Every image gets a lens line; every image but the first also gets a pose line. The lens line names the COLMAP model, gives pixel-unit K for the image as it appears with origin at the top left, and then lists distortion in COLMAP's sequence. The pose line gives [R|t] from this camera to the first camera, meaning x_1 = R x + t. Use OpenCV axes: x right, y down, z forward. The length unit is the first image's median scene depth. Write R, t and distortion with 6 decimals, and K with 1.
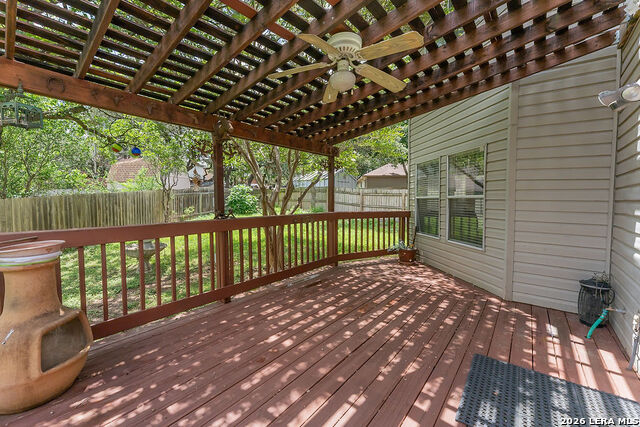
lens RADIAL K [[262.3, 0, 316.3], [0, 262.3, 211.1], [0, 0, 1]] dist [-0.003356, -0.000012]
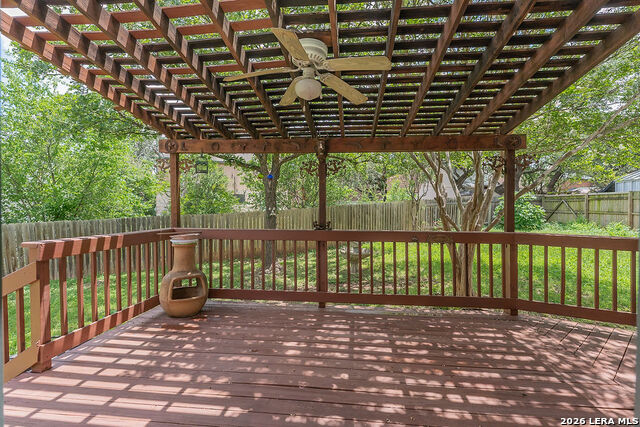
lens RADIAL K [[288.0, 0, 317.2], [0, 288.0, 212.5], [0, 0, 1]] dist [0.000533, 0.000151]
pose [[0.573828, 0.017895, -0.818781, 0.610327], [-0.045161, 0.998931, -0.009818, -0.029646], [0.817730, 0.042610, 0.574023, 0.284792]]
